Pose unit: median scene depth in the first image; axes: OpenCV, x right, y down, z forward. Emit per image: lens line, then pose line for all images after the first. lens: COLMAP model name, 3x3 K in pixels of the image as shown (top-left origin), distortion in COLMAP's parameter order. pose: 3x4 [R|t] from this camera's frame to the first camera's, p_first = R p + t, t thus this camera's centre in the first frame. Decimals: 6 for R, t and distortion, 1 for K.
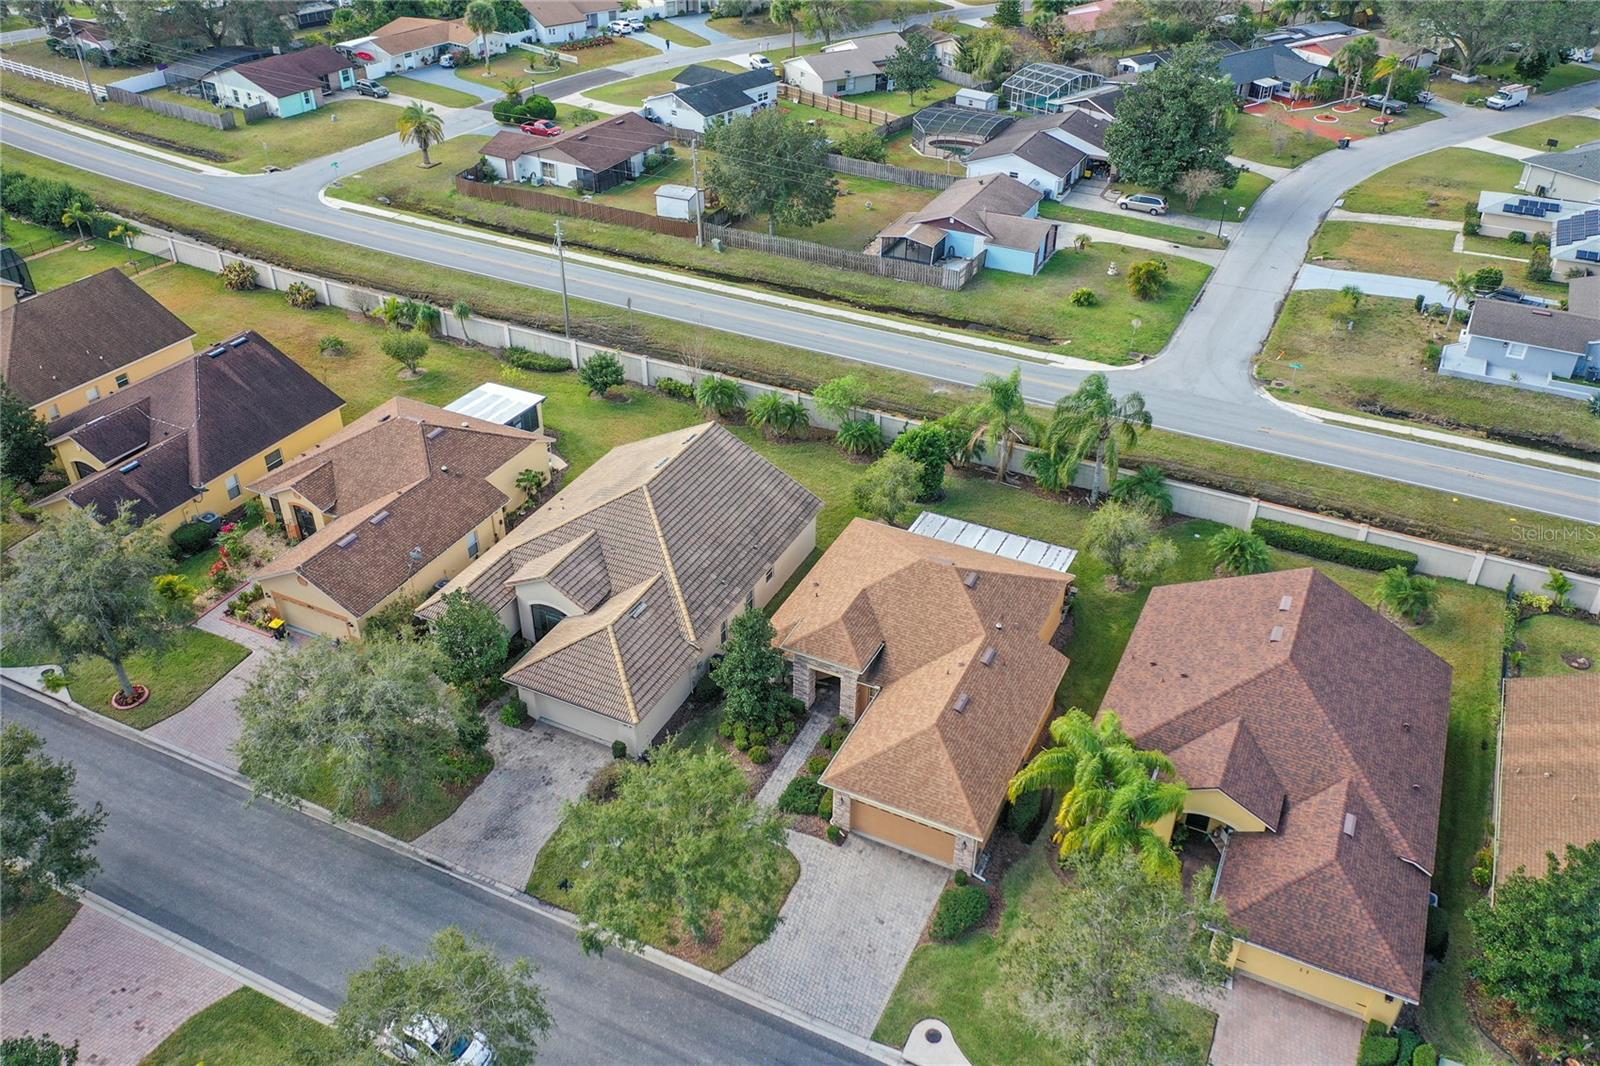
lens RADIAL K [[1275.9, 0, 800.0], [0, 1275.9, 533.0], [0, 0, 1]] dist [0.017503, 0.004124]
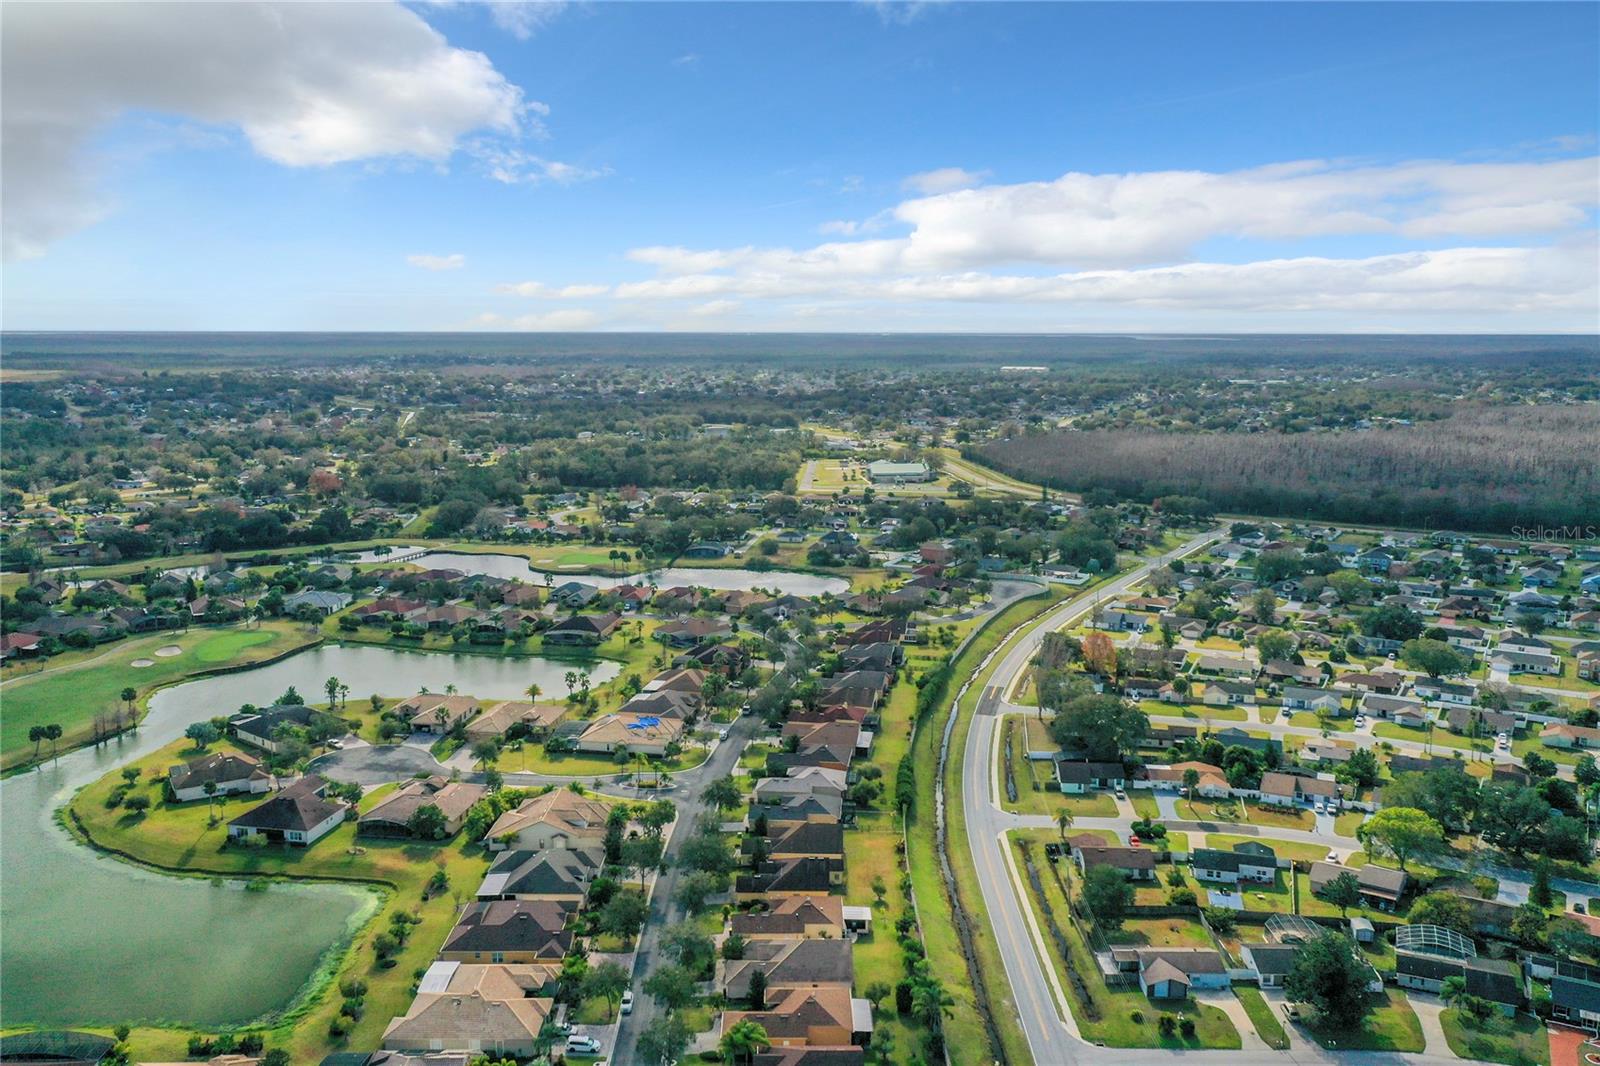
lens RADIAL K [[1275.9, 0, 800.0], [0, 1275.9, 533.0], [0, 0, 1]] dist [0.017503, 0.004124]
pose [[0.449291, 0.137231, -0.882783, 1.468084], [-0.497822, 0.858960, -0.119839, -0.301815], [0.741829, 0.493312, 0.454239, -0.533470]]
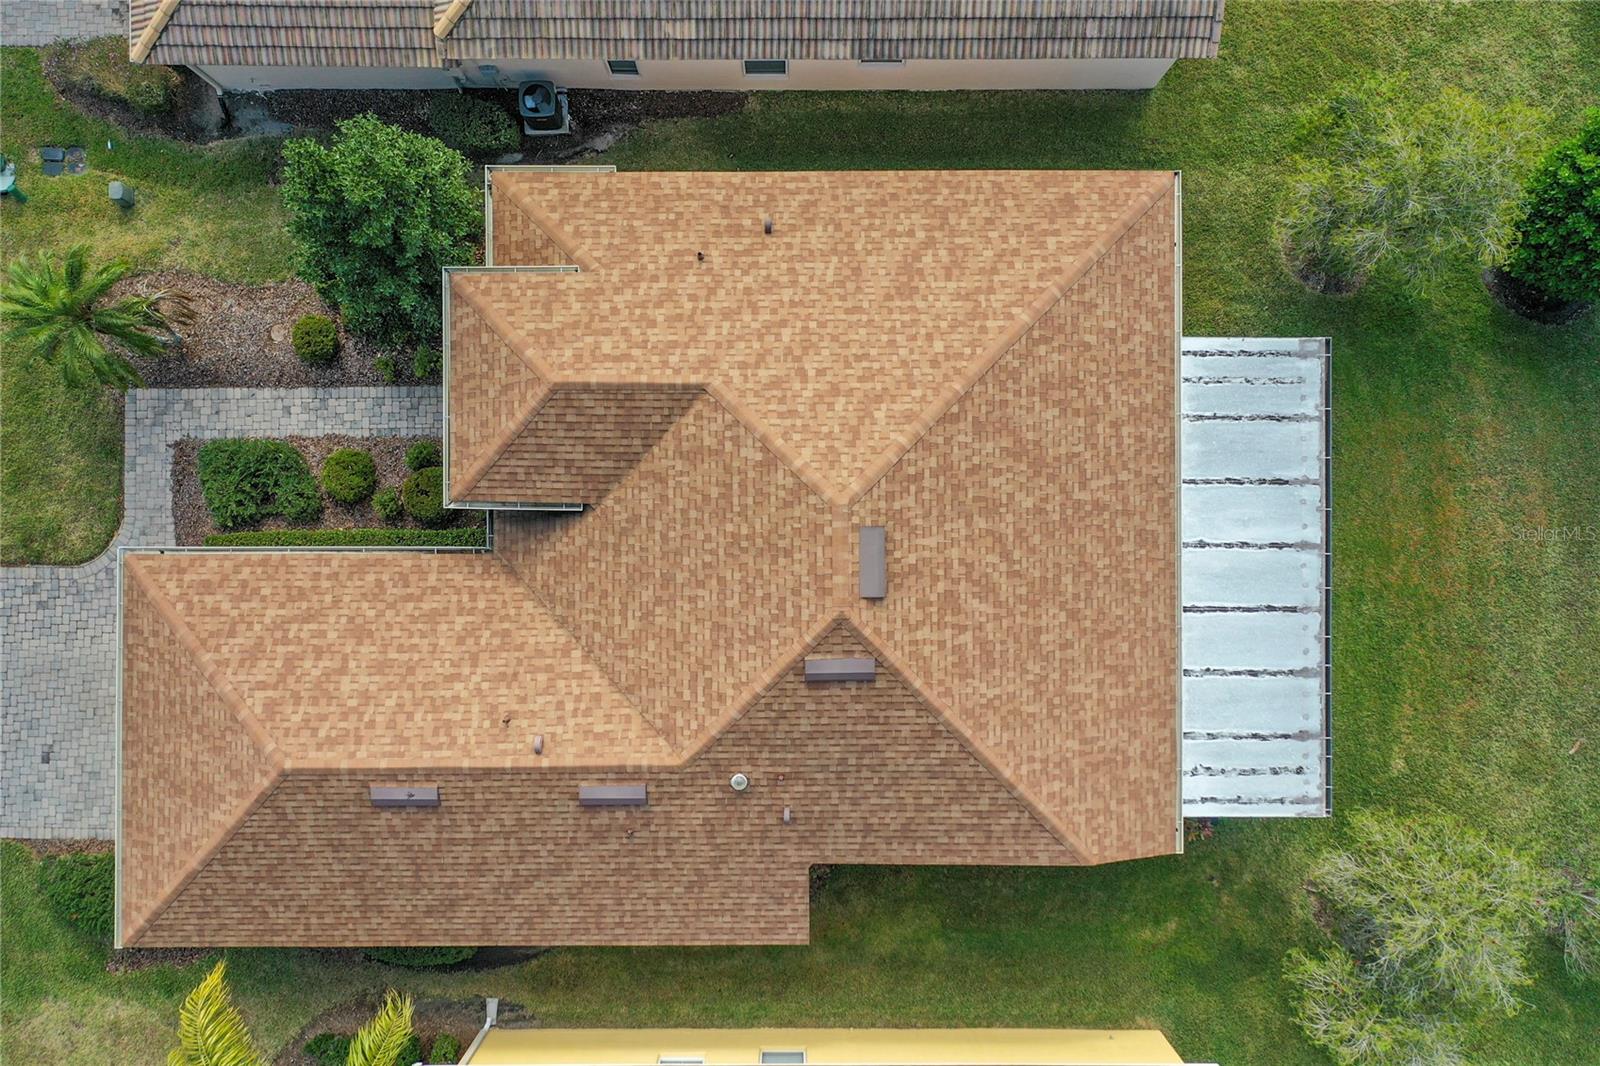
lens RADIAL K [[1275.9, 0, 800.0], [0, 1275.9, 533.0], [0, 0, 1]] dist [0.017503, 0.004124]
pose [[0.438351, 0.898765, -0.008427, 0.055096], [-0.492453, 0.248004, 0.834256, -0.136415], [0.751890, -0.361547, 0.551312, 0.447766]]
